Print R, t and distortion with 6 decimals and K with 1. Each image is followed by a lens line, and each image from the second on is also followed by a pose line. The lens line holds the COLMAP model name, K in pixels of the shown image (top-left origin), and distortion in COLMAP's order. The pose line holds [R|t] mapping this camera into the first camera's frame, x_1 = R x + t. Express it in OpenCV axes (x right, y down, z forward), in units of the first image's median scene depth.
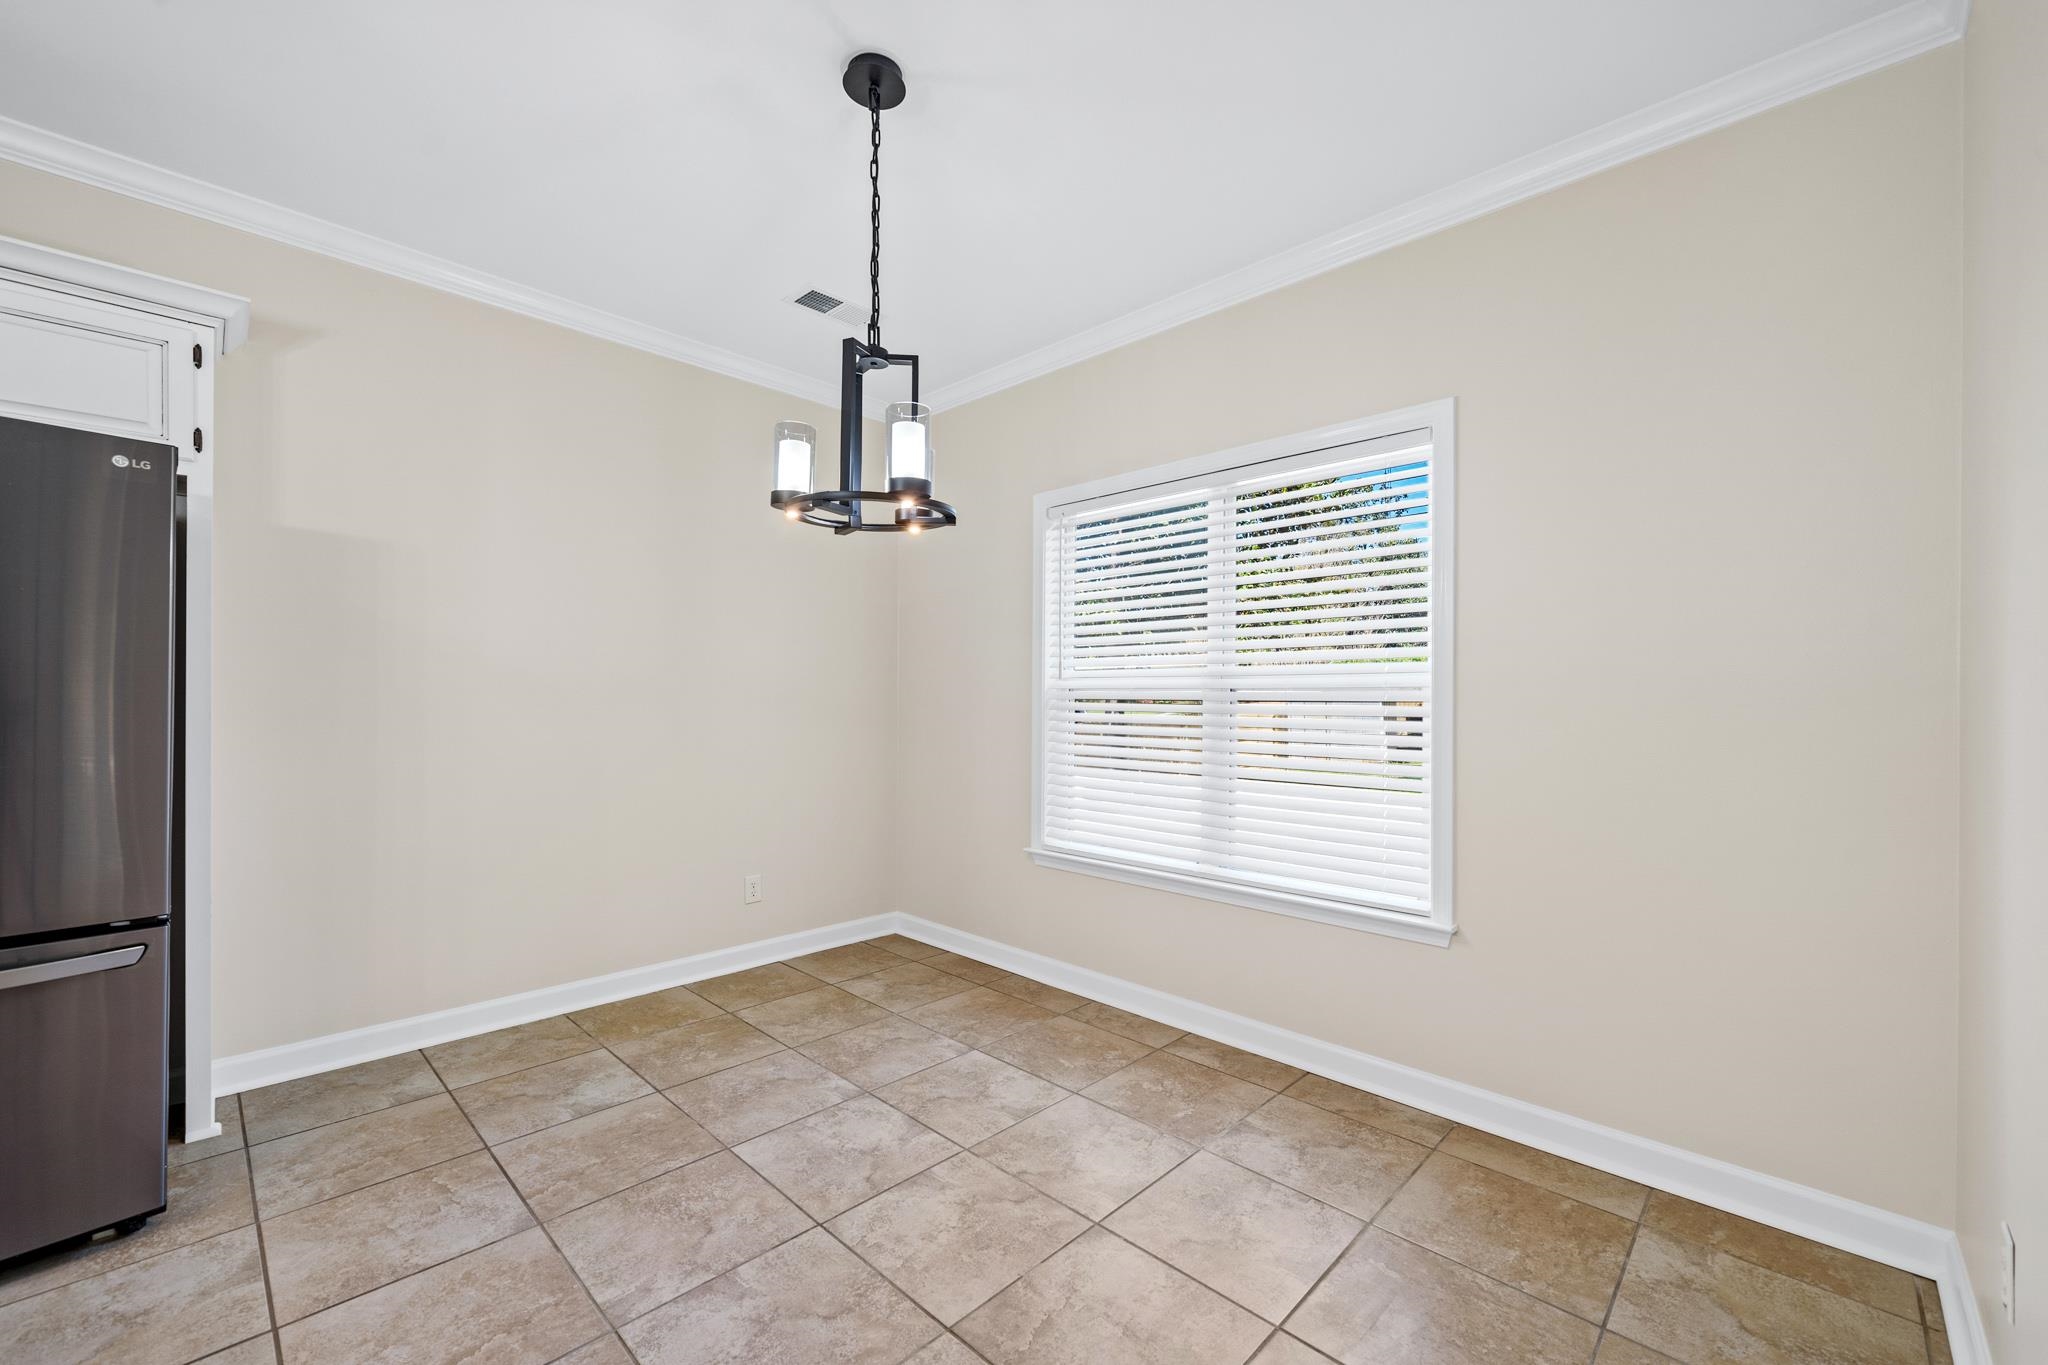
lens RADIAL K [[818.6, 0, 1018.7], [0, 818.6, 700.1], [0, 0, 1]] dist [-0.004364, 0.000699]
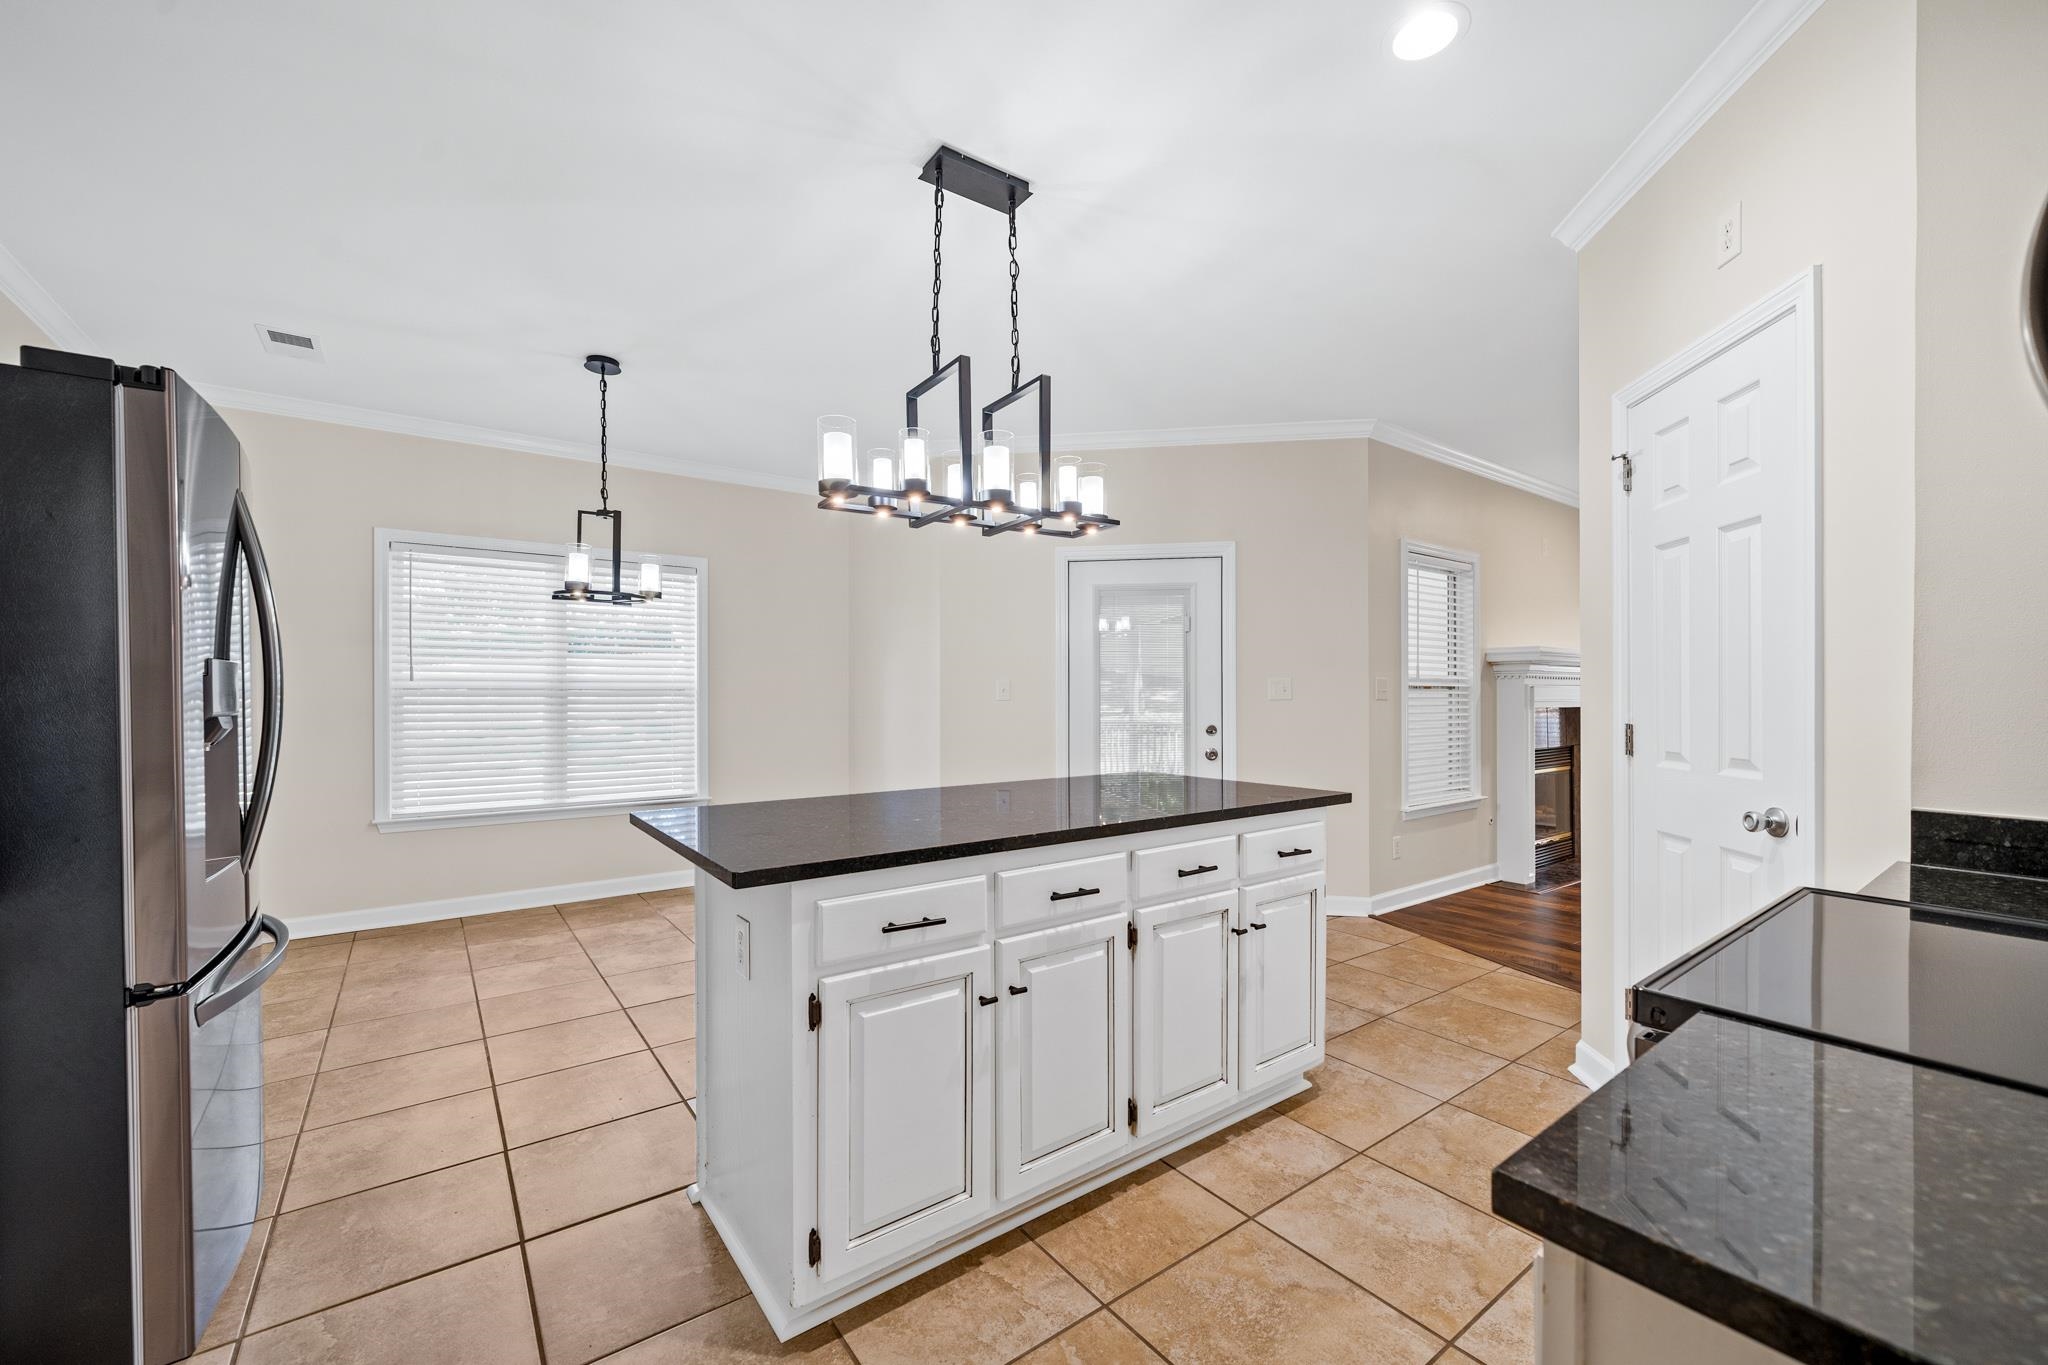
lens RADIAL K [[818.6, 0, 1017.5], [0, 818.6, 689.5], [0, 0, 1]] dist [-0.004364, 0.000699]
pose [[0.169183, 0.000977, 0.985584, -1.430882], [0.003873, 0.999991, -0.001656, -0.008333], [-0.985577, 0.004098, 0.169178, -0.190389]]
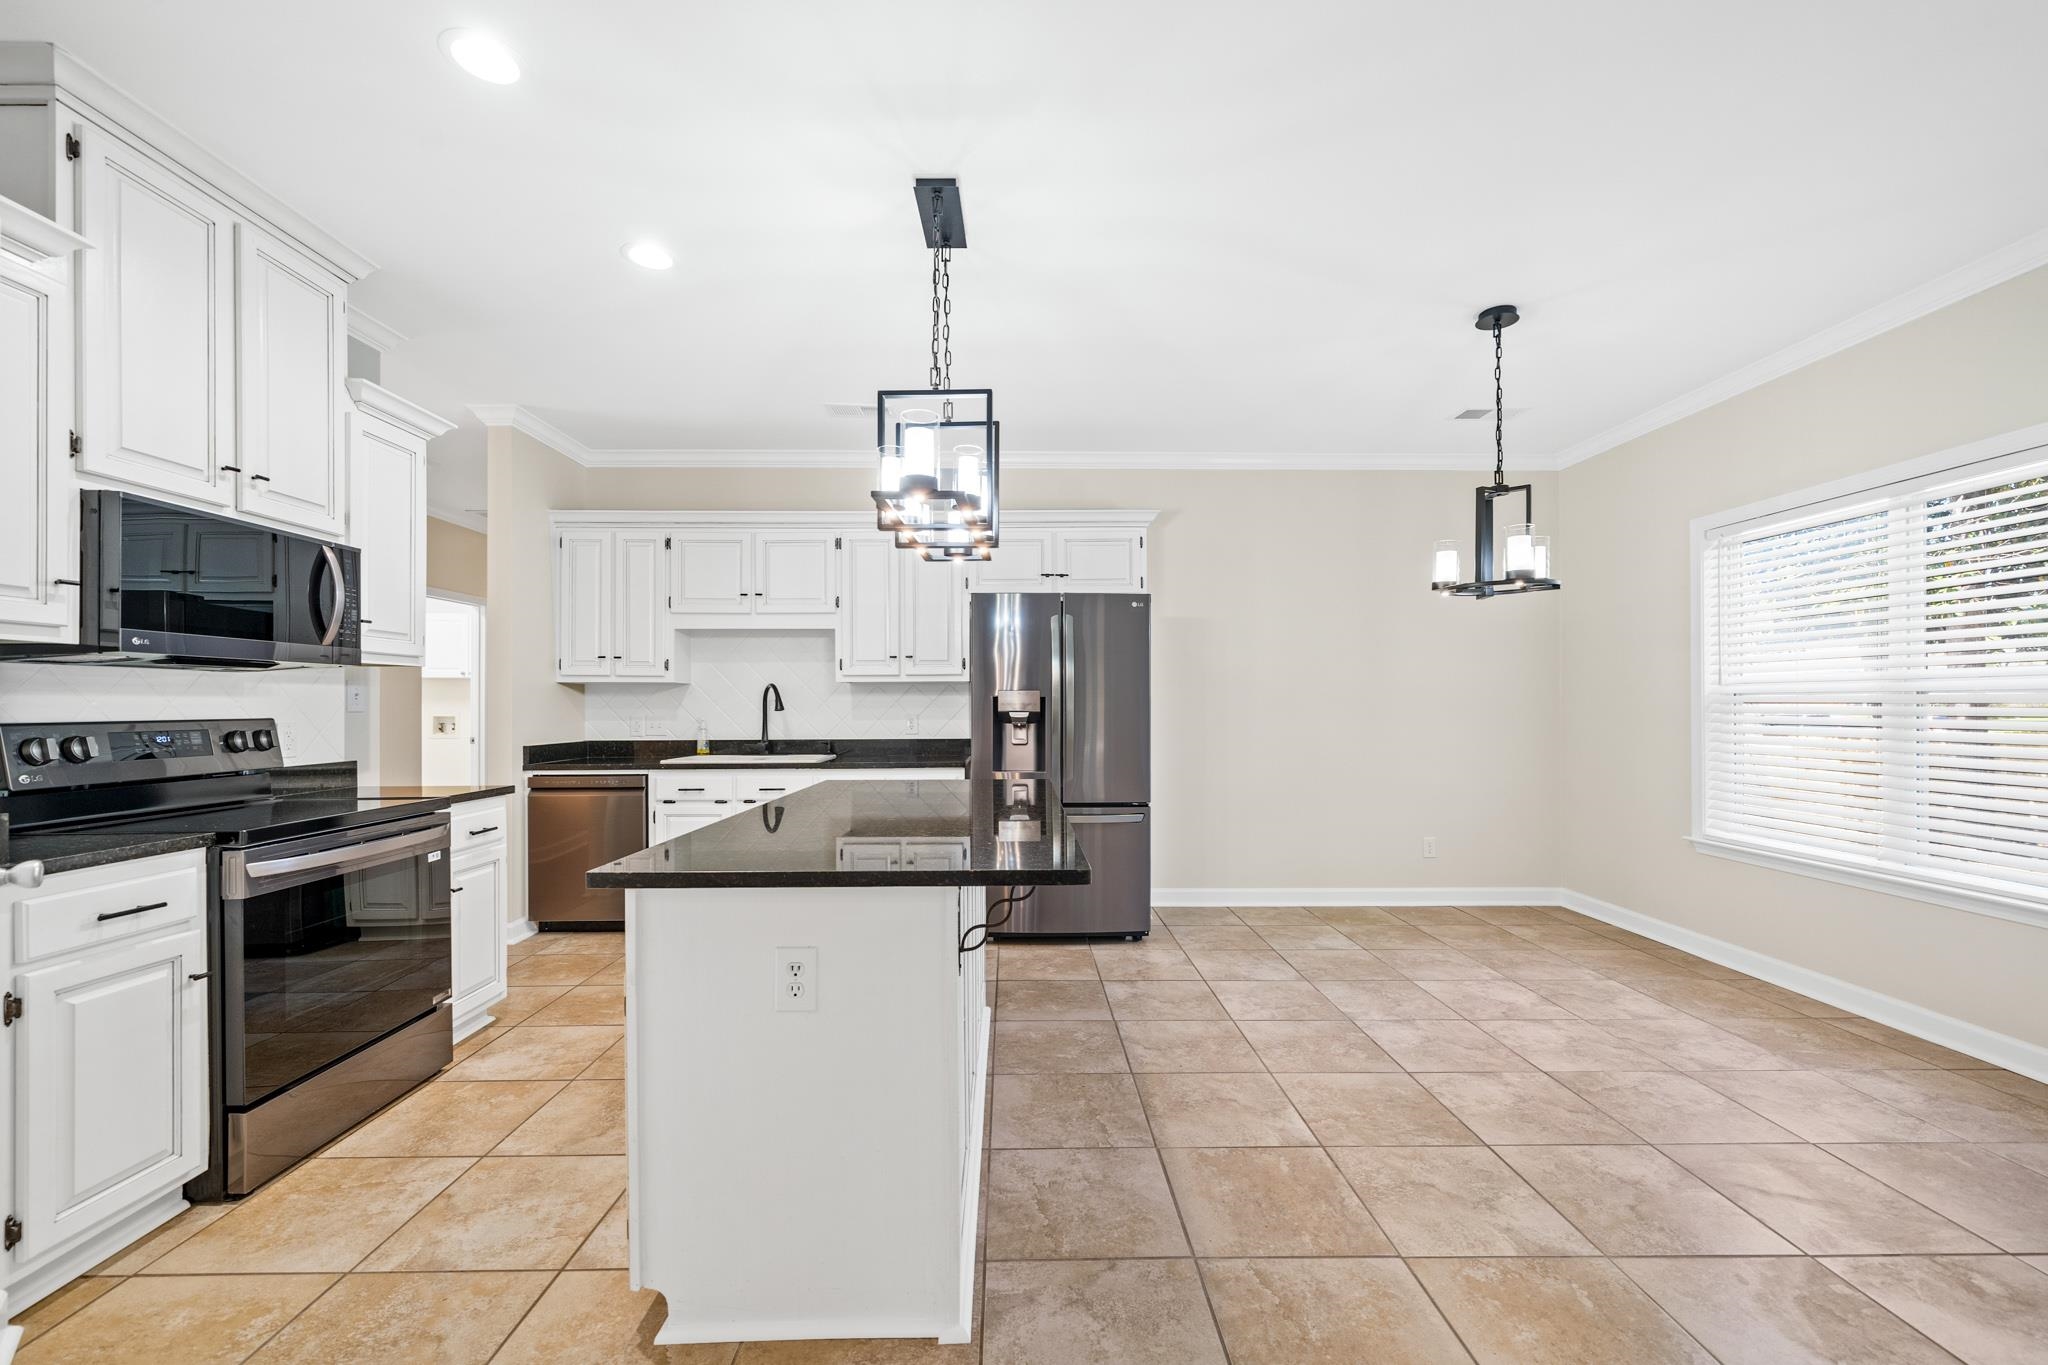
lens RADIAL K [[818.6, 0, 1026.5], [0, 818.6, 697.6], [0, 0, 1]] dist [-0.004364, 0.000699]
pose [[0.710293, -0.013280, -0.703781, 0.222316], [0.005139, 0.999893, -0.013680, 0.002190], [0.703888, 0.006100, 0.710285, -0.608372]]
